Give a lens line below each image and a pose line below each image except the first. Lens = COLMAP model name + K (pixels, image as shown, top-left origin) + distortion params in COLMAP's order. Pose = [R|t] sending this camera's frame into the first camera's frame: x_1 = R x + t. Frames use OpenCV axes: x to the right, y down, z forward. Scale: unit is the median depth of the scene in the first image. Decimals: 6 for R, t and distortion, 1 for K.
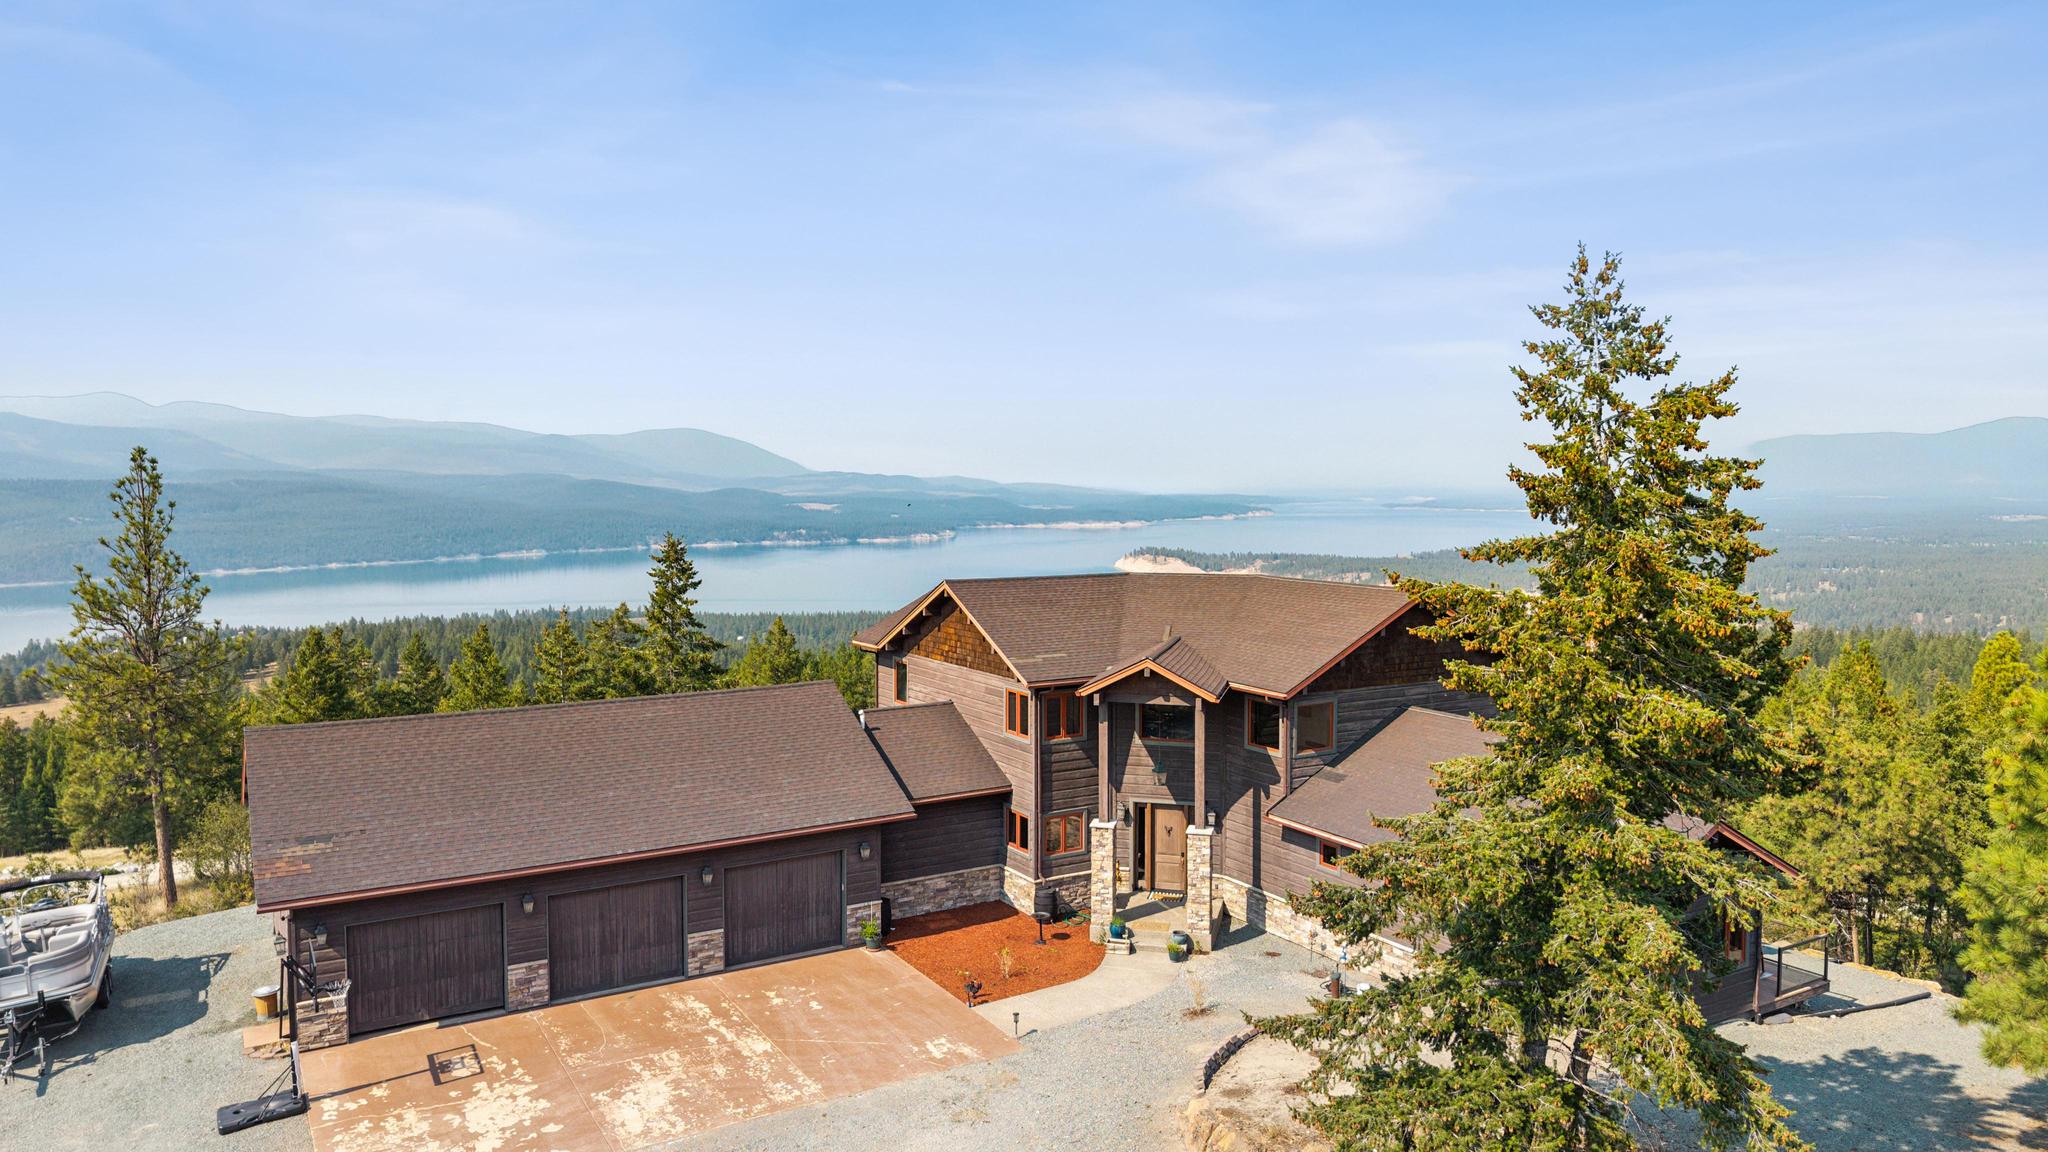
lens RADIAL K [[1364.7, 0, 1030.1], [0, 1364.7, 578.9], [0, 0, 1]] dist [0.043626, -0.048977]
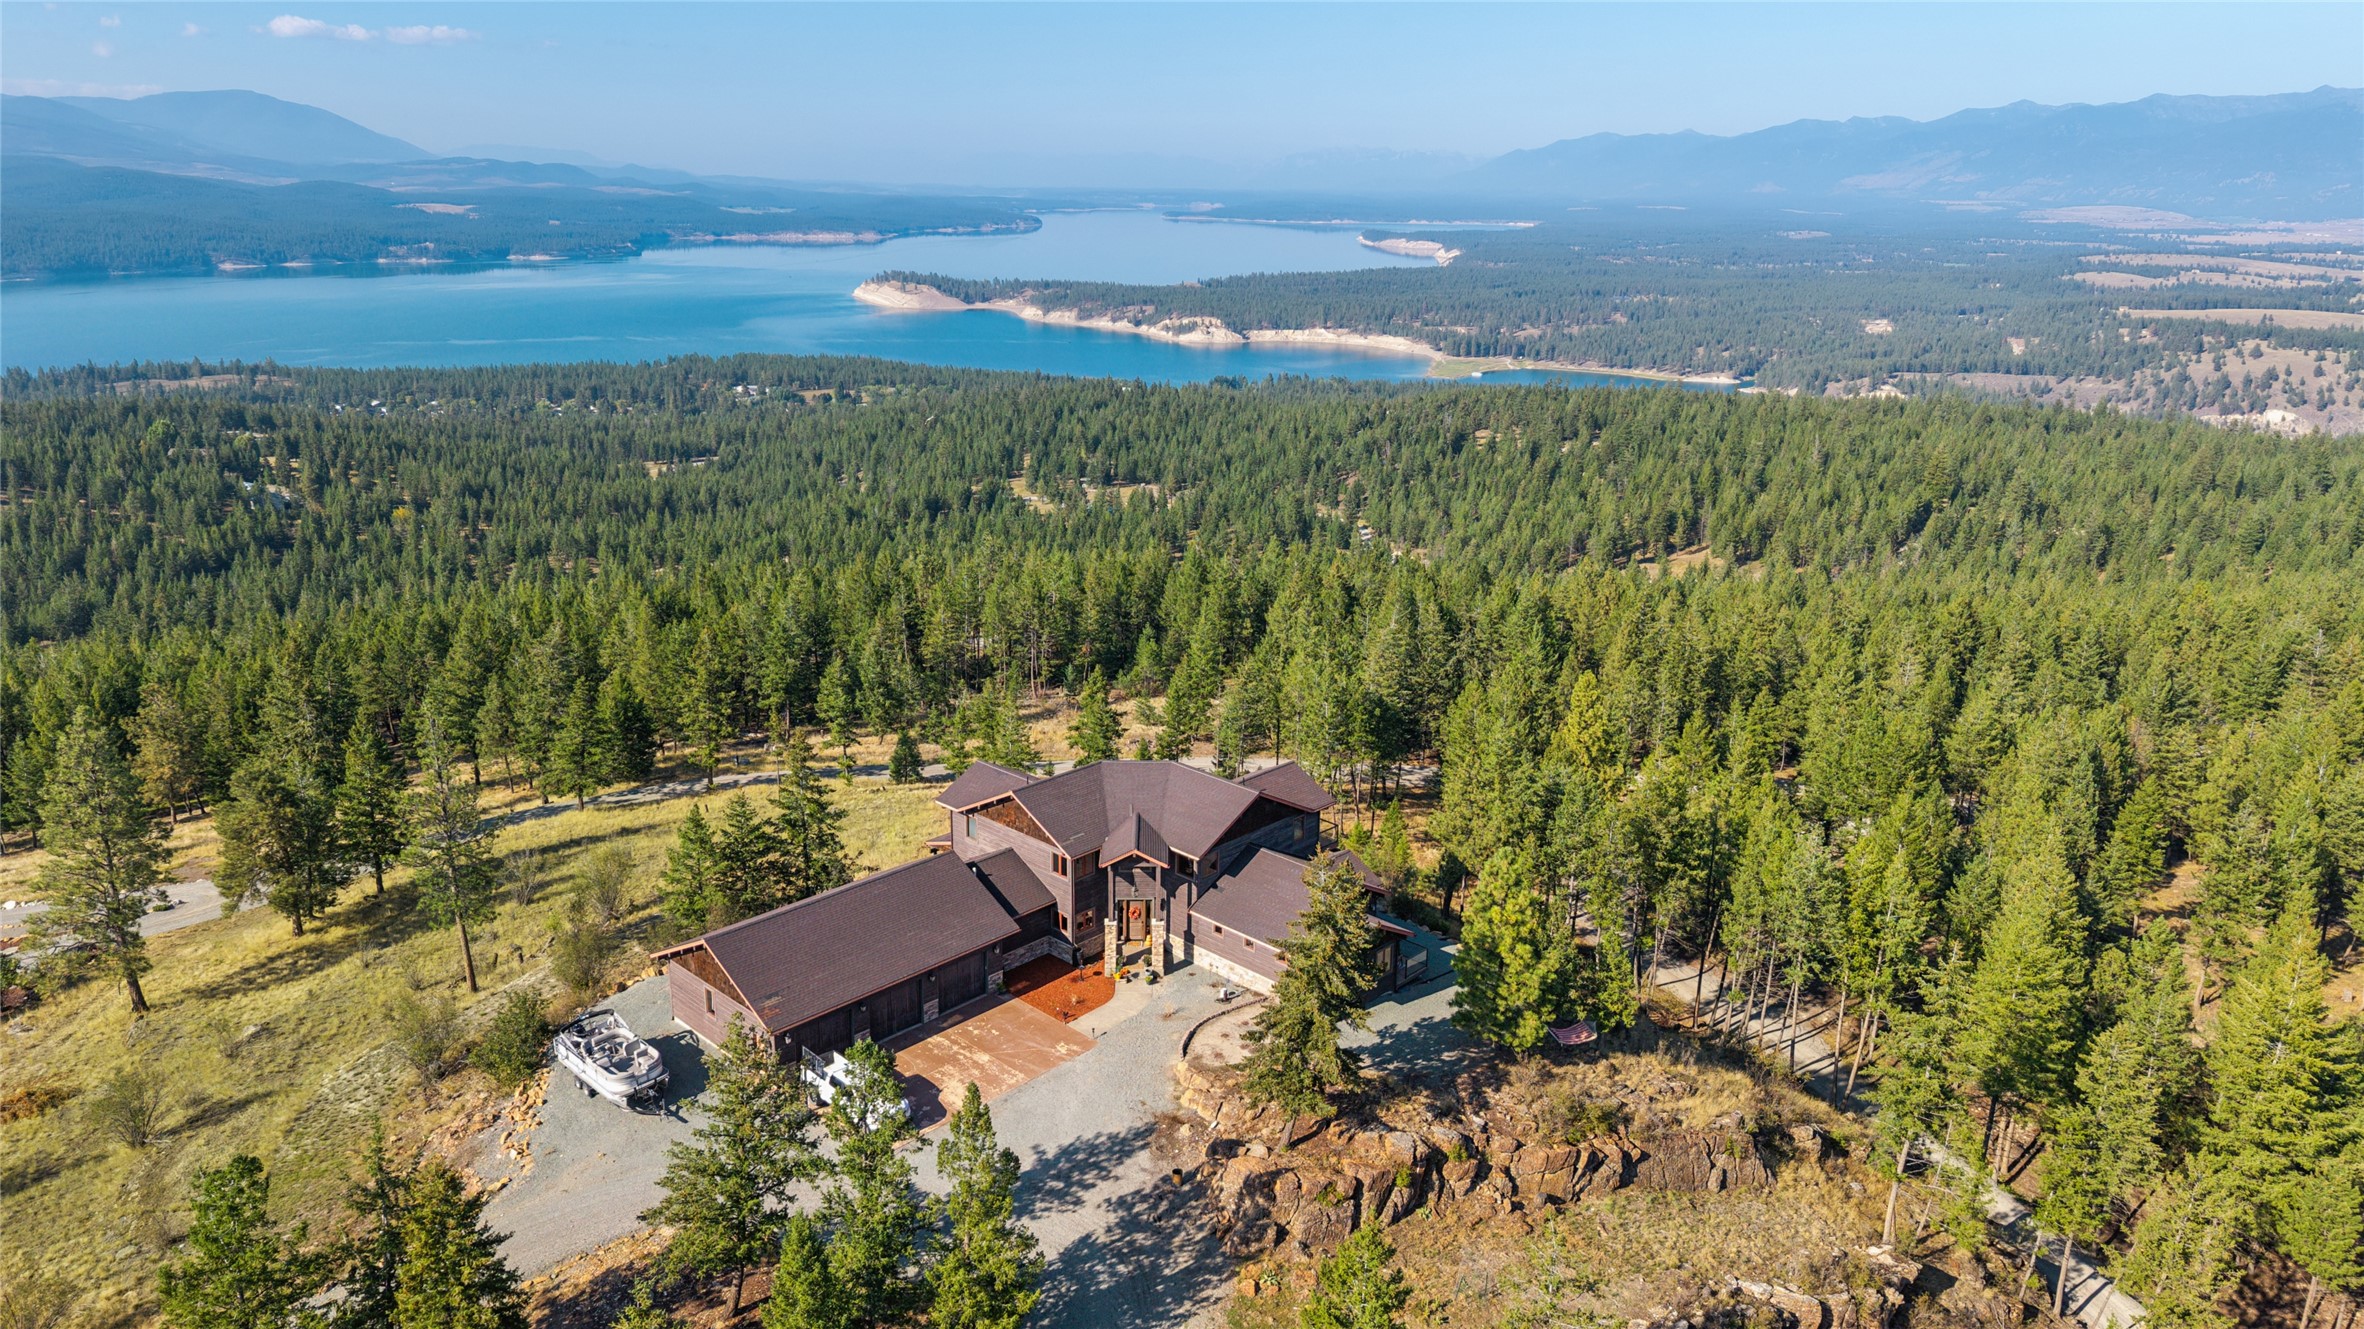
lens RADIAL K [[1607.7, 0, 1196.4], [0, 1607.7, 656.7], [0, 0, 1]] dist [0.035669, -0.031849]
pose [[0.963665, -0.065768, 0.258890, -0.422717], [0.007403, 0.975418, 0.220240, -0.742547], [-0.267010, -0.210321, 0.940463, -1.212833]]
